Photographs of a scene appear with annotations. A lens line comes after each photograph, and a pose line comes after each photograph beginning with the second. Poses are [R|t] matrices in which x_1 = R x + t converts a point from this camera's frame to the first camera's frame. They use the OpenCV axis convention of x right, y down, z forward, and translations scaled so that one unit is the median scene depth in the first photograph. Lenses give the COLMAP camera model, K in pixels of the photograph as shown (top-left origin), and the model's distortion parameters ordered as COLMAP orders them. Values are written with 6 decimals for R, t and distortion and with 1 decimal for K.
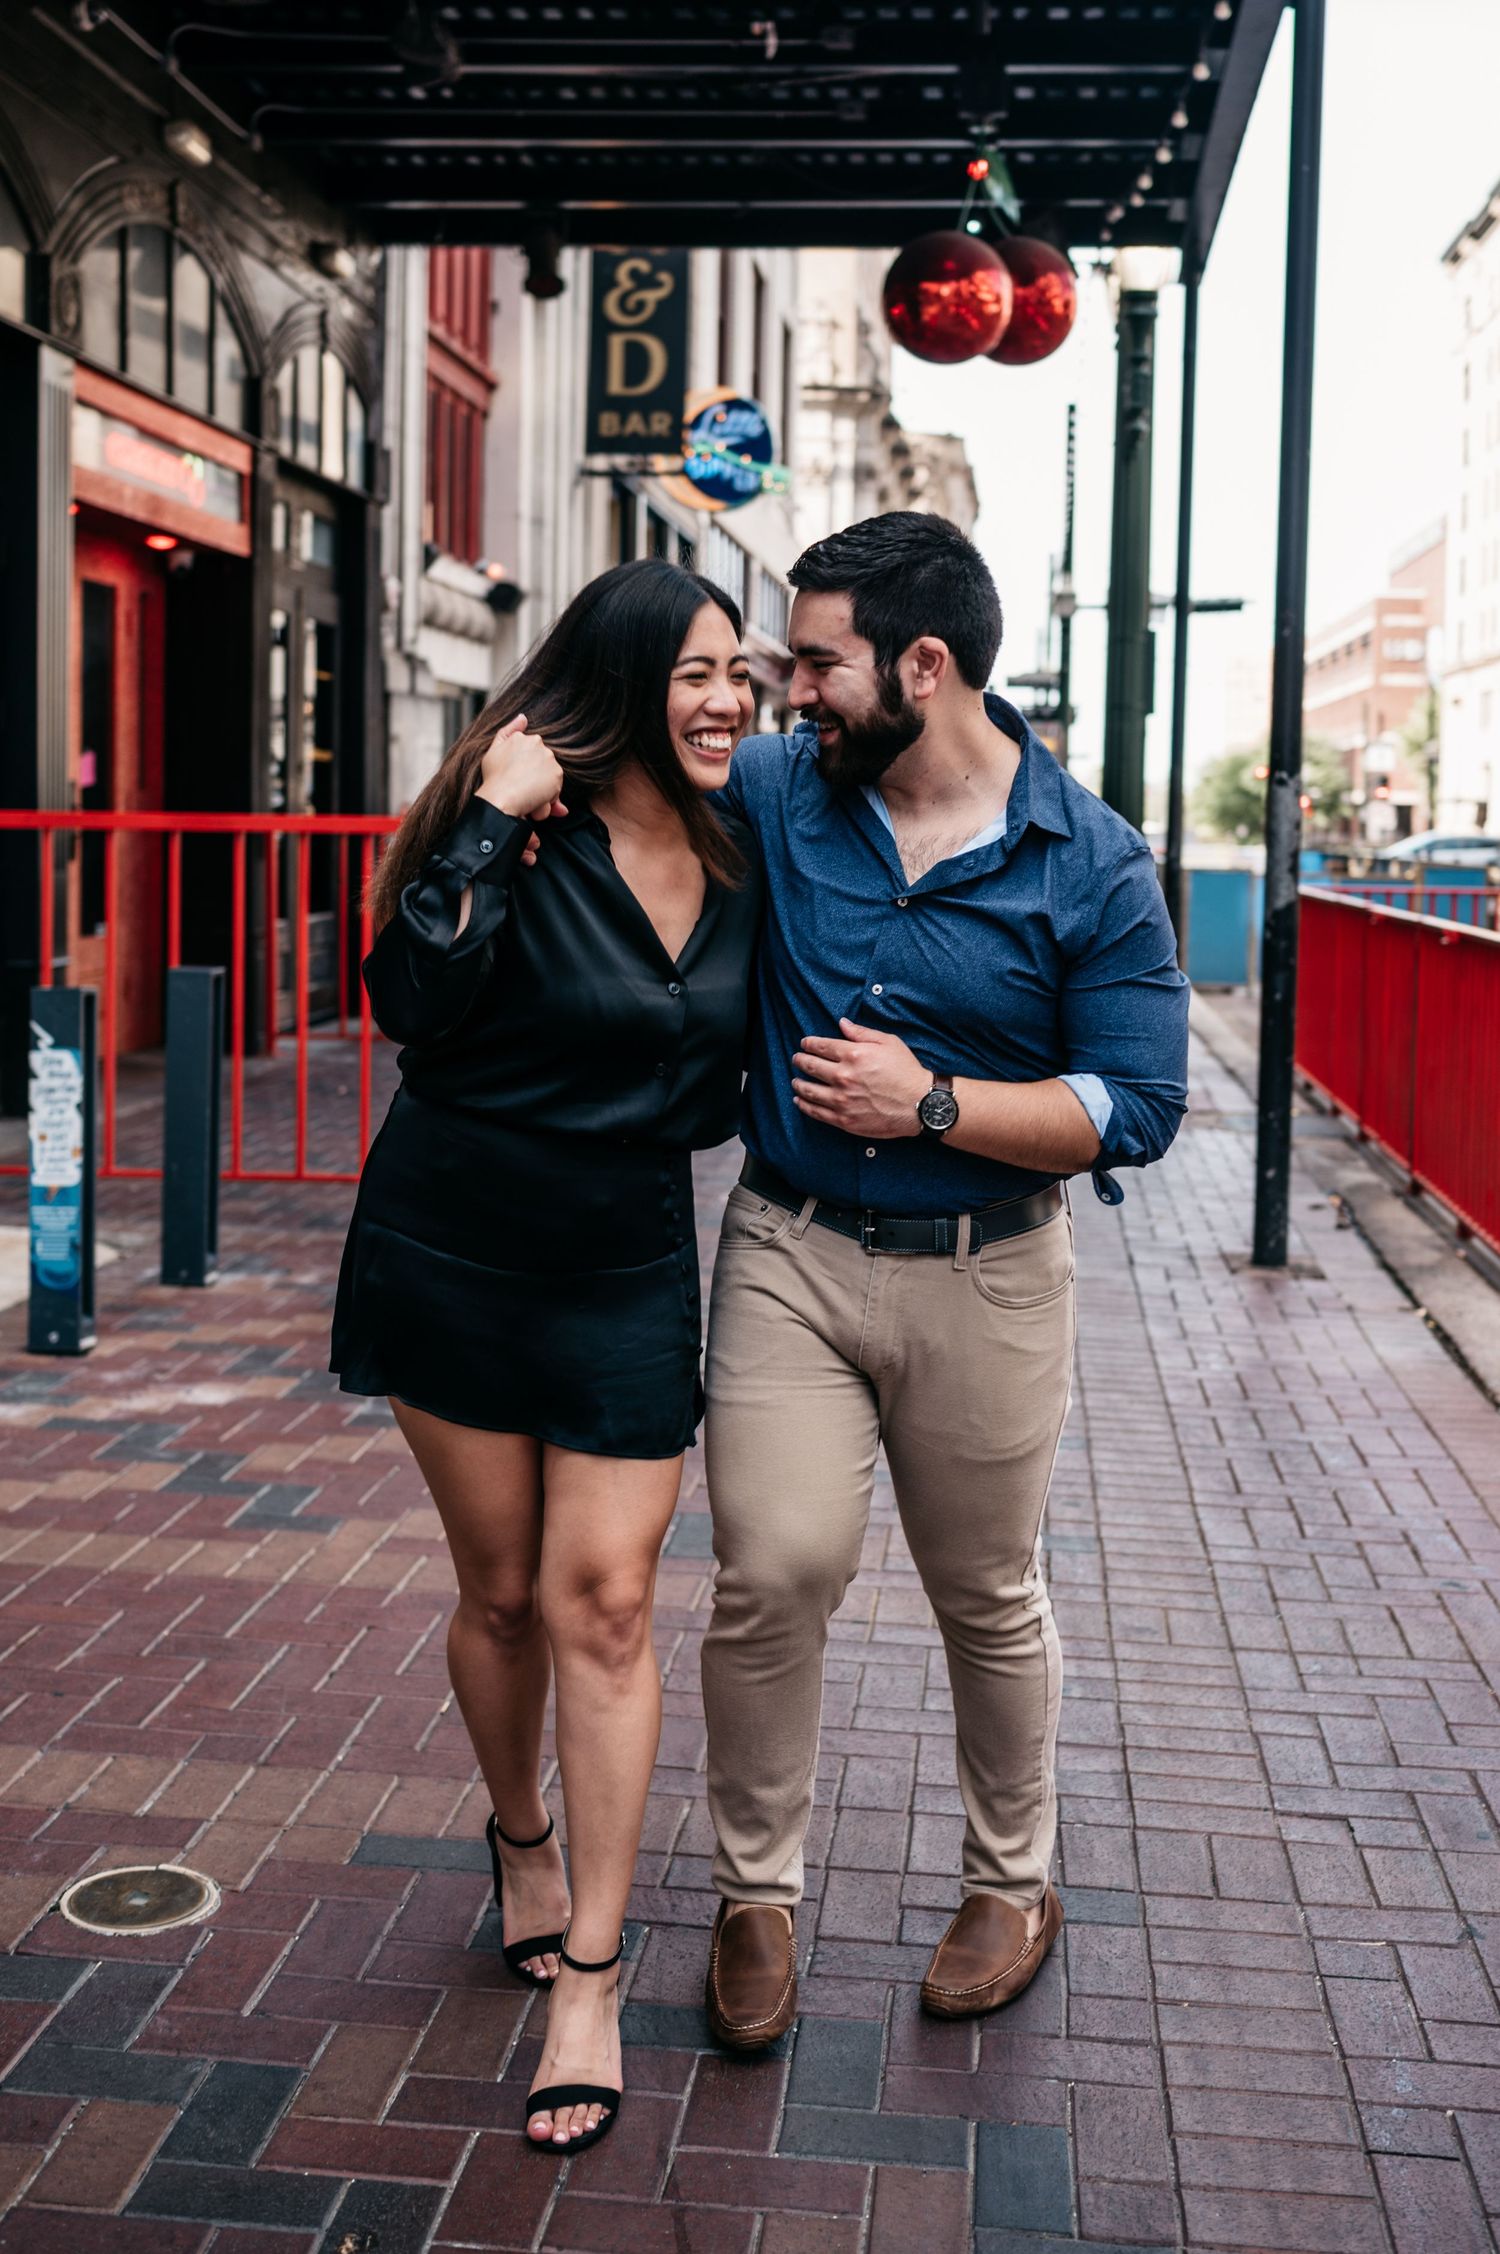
lens RADIAL K [[2240.5, 0, 755.2], [0, 2240.5, 906.6], [0, 0, 1]] dist [-0.009933, 0.006215]
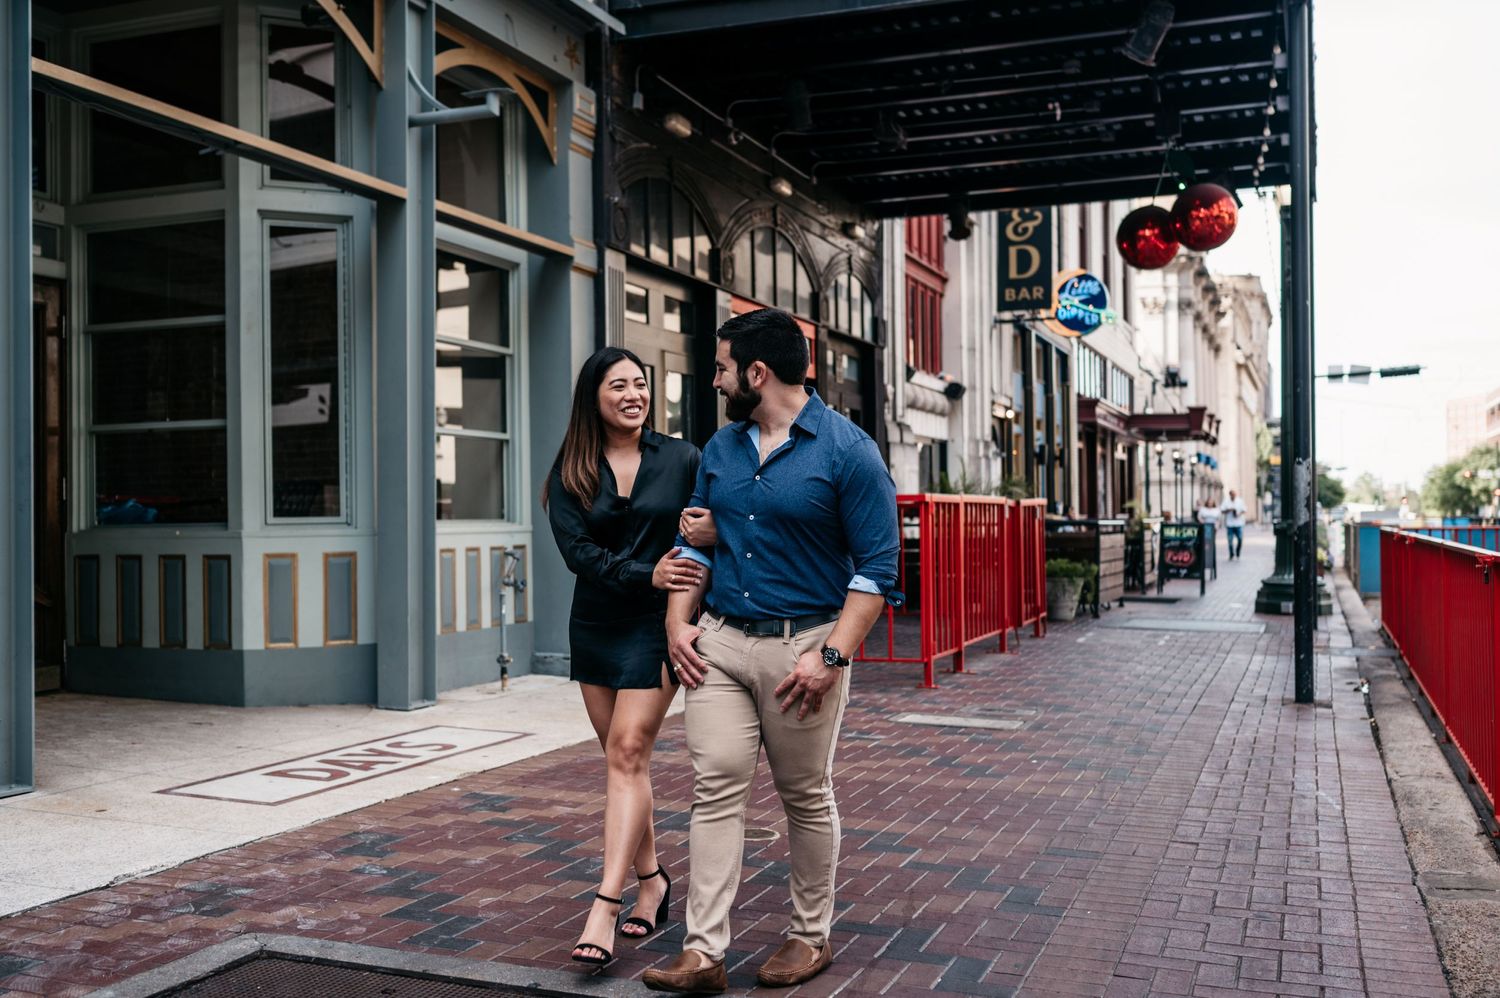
lens RADIAL K [[1402.8, 0, 750.0], [0, 1402.8, 499.0], [0, 0, 1]] dist [-0.014291, 0.019185]
pose [[0.958215, -0.032884, -0.284152, 0.065173], [0.015842, 0.997946, -0.062068, 0.026915], [0.285609, 0.054973, 0.956768, -0.200037]]
